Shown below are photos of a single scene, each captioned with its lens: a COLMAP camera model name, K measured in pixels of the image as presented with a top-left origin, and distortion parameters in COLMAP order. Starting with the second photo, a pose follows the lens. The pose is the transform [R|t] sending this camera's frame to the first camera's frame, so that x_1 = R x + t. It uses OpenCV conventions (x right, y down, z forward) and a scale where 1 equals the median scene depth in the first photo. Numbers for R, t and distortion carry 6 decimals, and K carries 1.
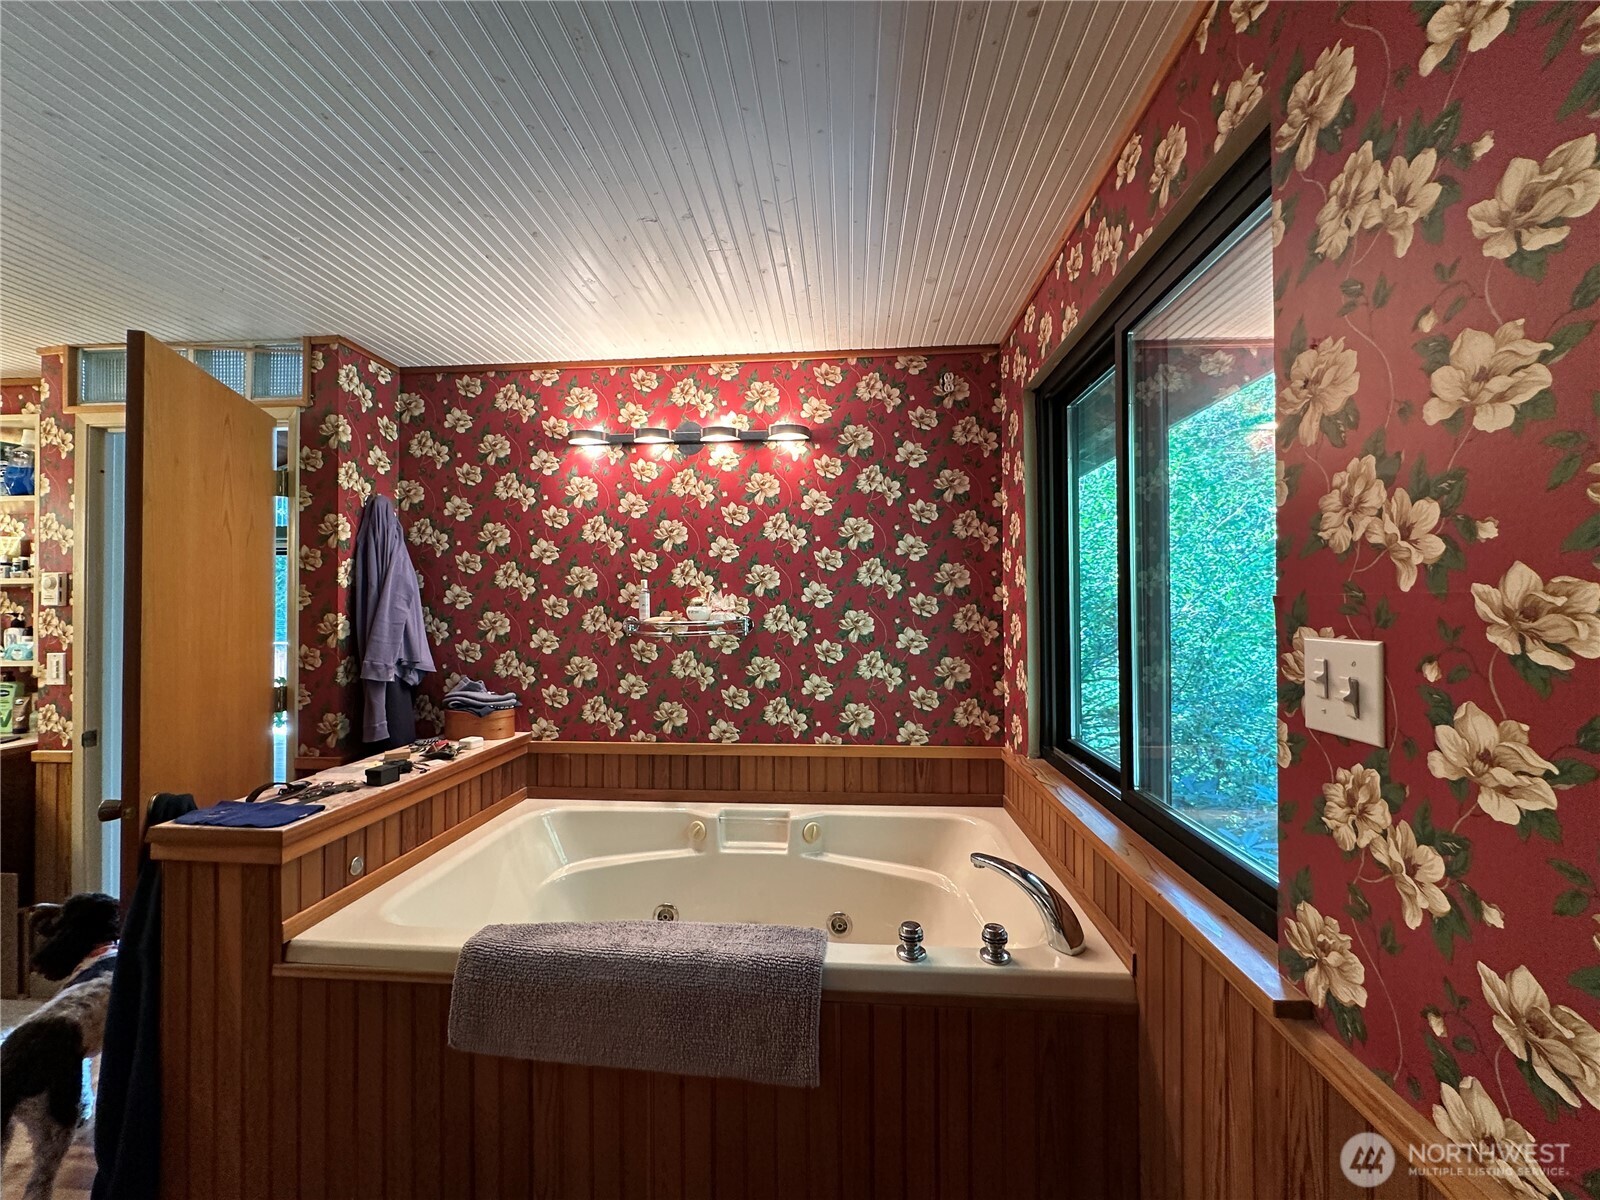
lens RADIAL K [[635.9, 0, 800.0], [0, 635.9, 601.3], [0, 0, 1]] dist [-0.004152, 0.000607]
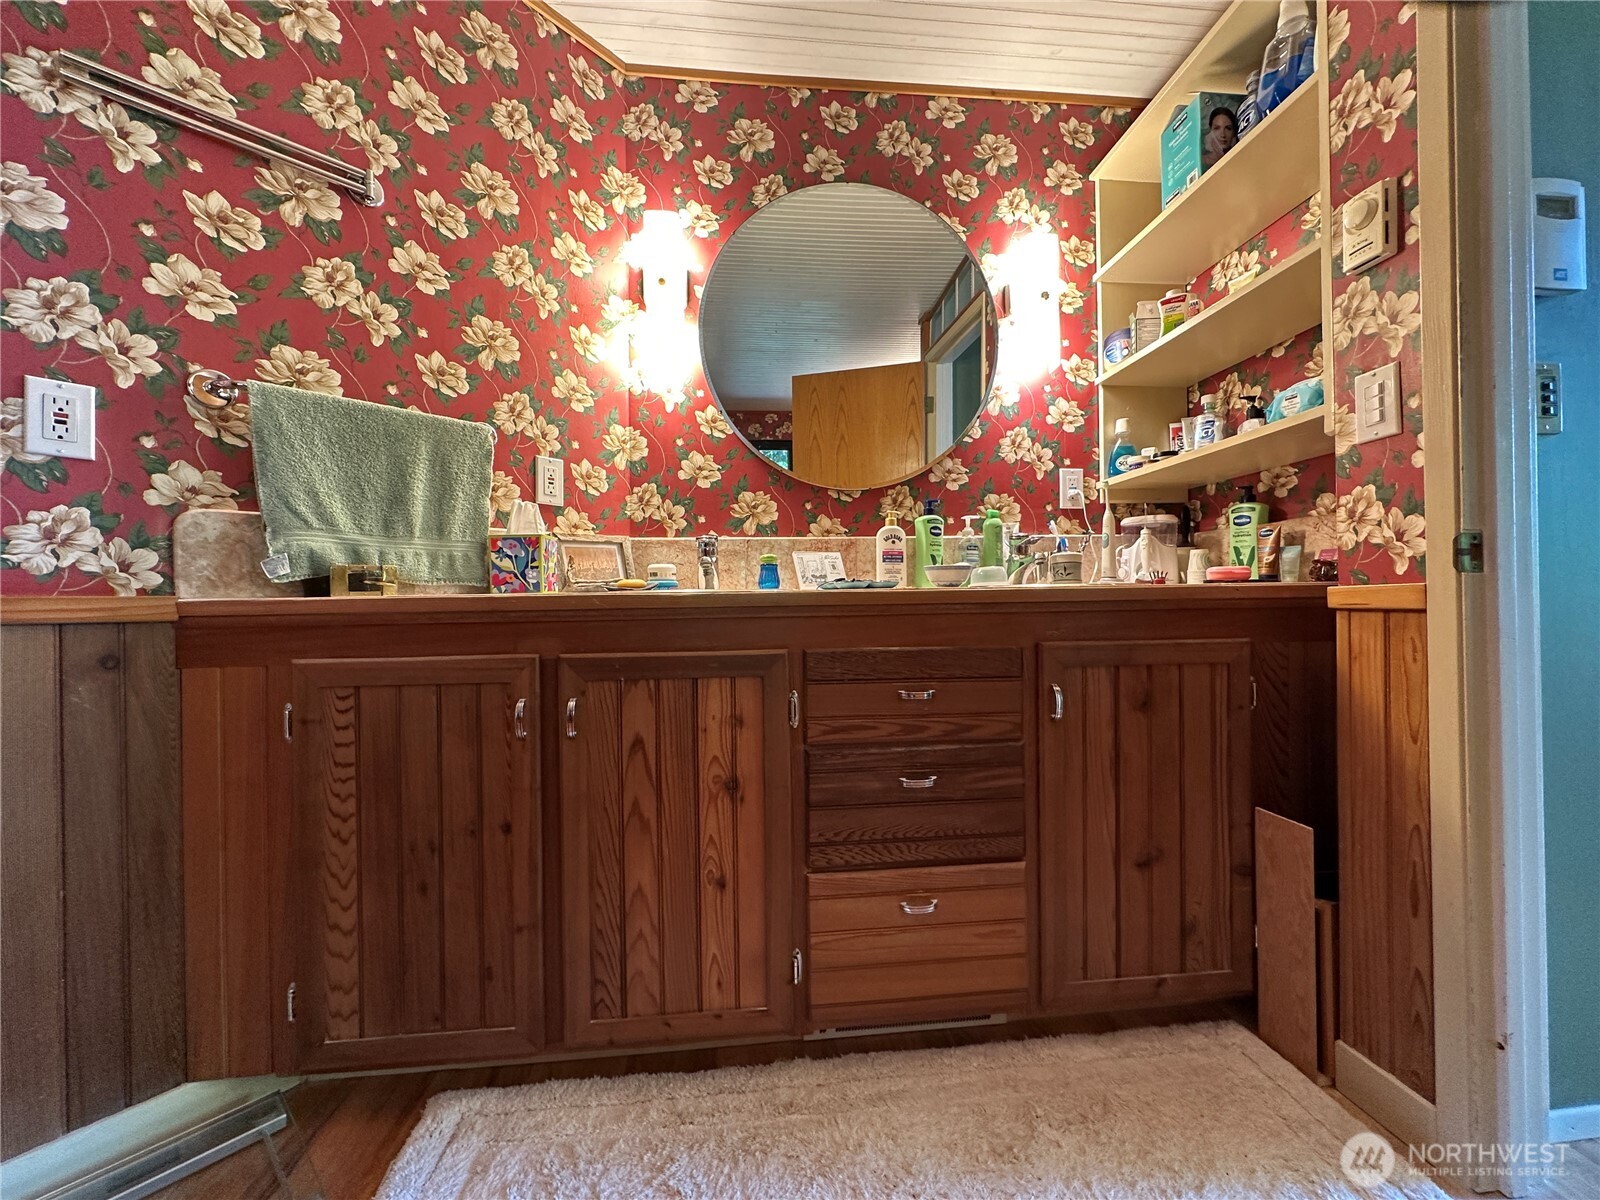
lens RADIAL K [[635.9, 0, 798.6], [0, 635.9, 602.5], [0, 0, 1]] dist [-0.004152, 0.000607]
pose [[0.175657, -0.004320, -0.984442, -0.804831], [0.018664, 0.999825, -0.001058, 0.241149], [0.984274, -0.018187, 0.175707, 0.513948]]
